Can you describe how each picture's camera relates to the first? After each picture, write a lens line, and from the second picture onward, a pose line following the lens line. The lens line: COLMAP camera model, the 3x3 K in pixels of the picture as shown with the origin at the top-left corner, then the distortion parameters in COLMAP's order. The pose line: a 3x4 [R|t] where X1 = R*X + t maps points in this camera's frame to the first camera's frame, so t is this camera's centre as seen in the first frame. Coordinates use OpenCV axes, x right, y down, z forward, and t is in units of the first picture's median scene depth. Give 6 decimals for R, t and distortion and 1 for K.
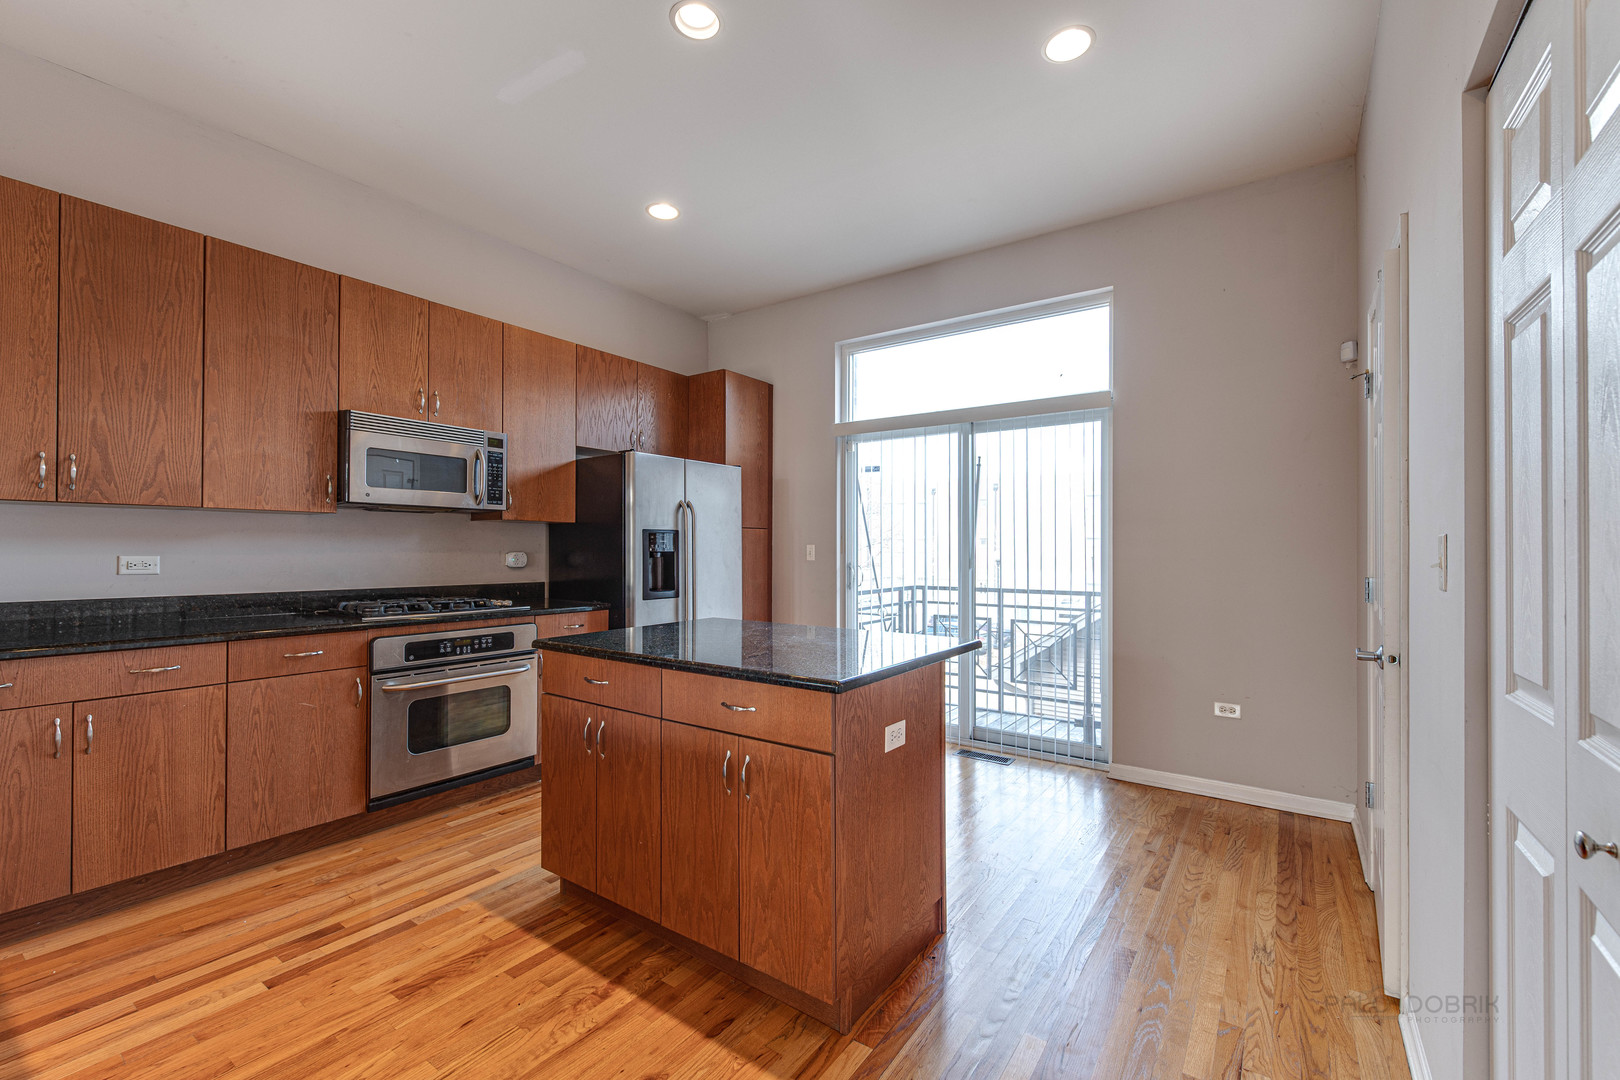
lens RADIAL K [[677.1, 0, 812.7], [0, 677.1, 541.1], [0, 0, 1]] dist [-0.007412, -0.001546]
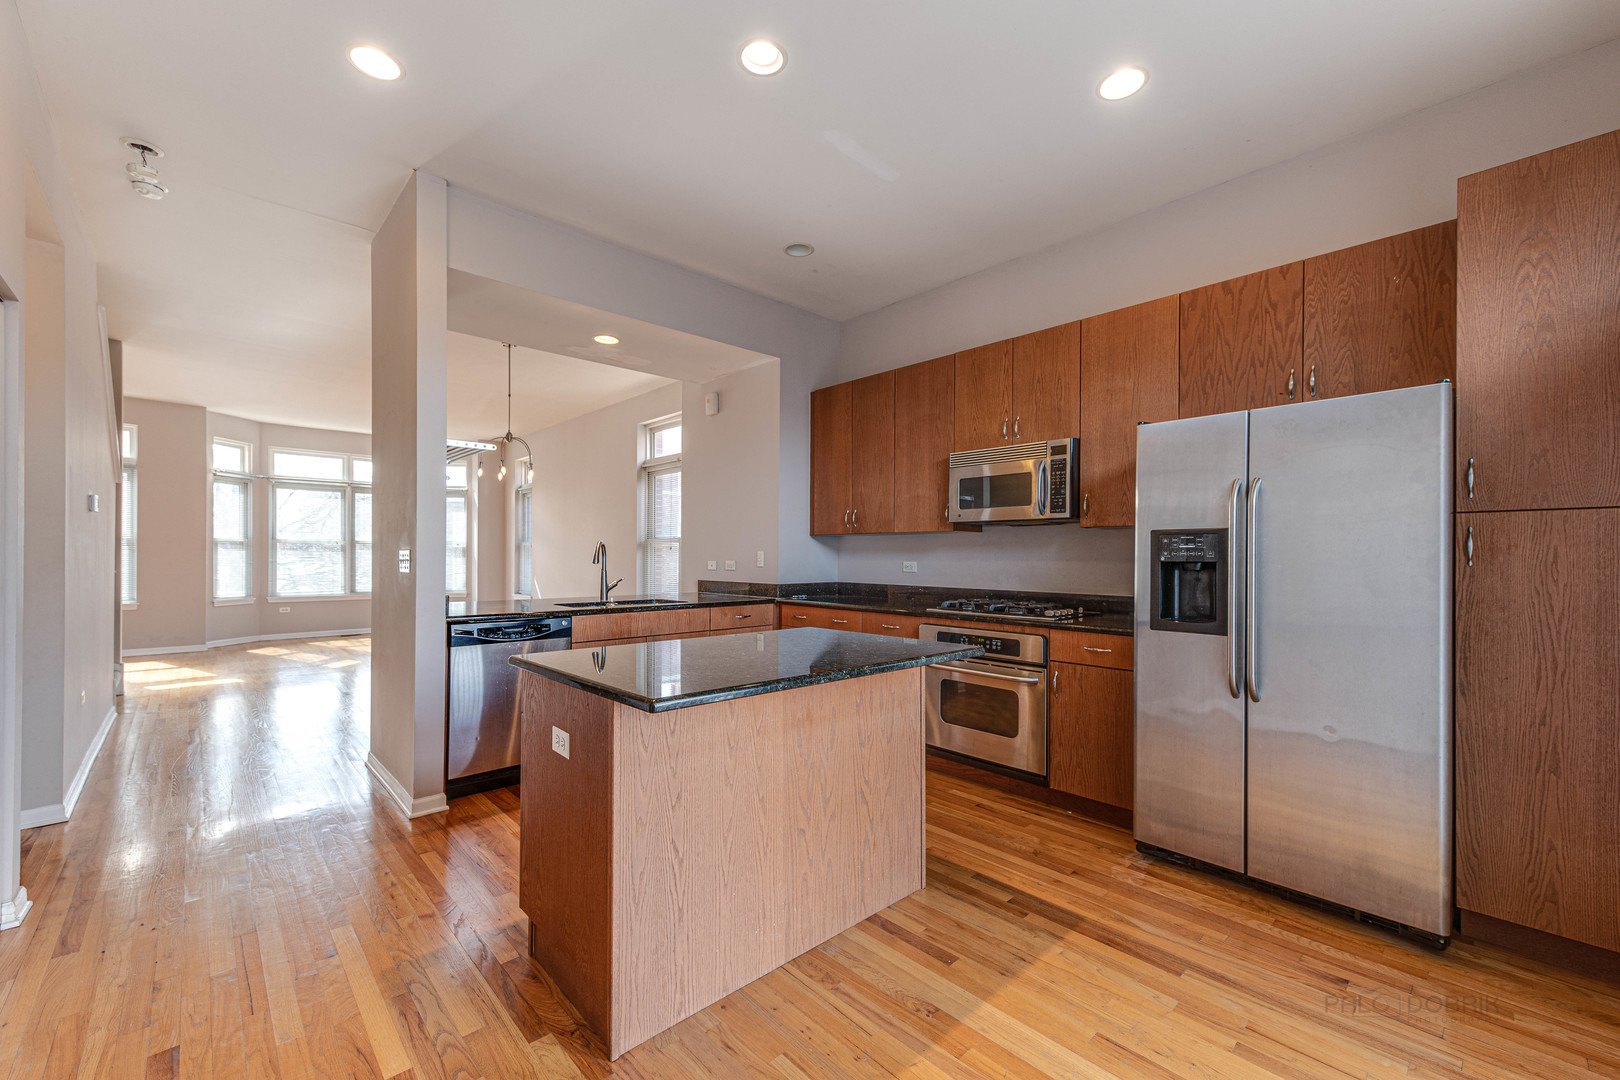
lens RADIAL K [[639.6, 0, 807.9], [0, 639.6, 553.7], [0, 0, 1]] dist [0.015652, -0.000925]
pose [[-0.205864, -0.009041, -0.978539, 0.596222], [0.002970, 0.999947, -0.009864, 0.015510], [0.978576, -0.004937, -0.205826, 0.957267]]
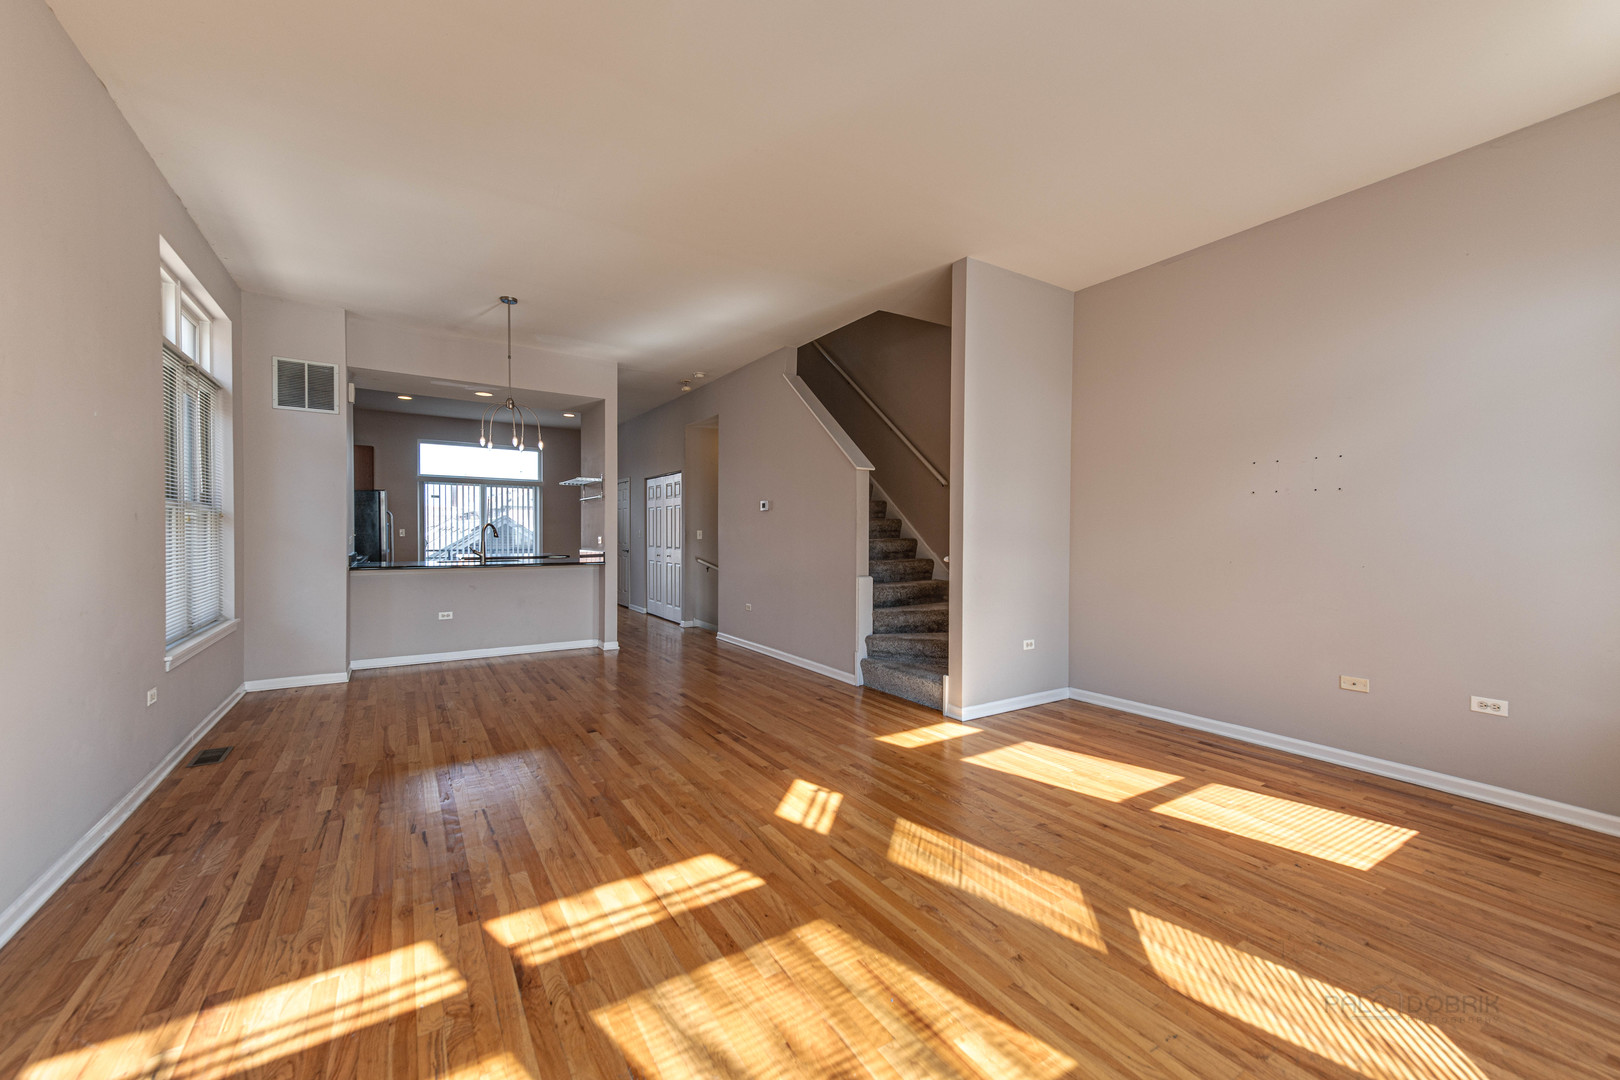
lens RADIAL K [[639.6, 0, 817.3], [0, 639.6, 544.3], [0, 0, 1]] dist [0.015652, -0.000925]
pose [[0.385719, -0.019798, 0.922404, -1.441462], [-0.011480, 0.999589, 0.026255, -0.014409], [-0.922545, -0.020716, 0.385334, -1.069614]]
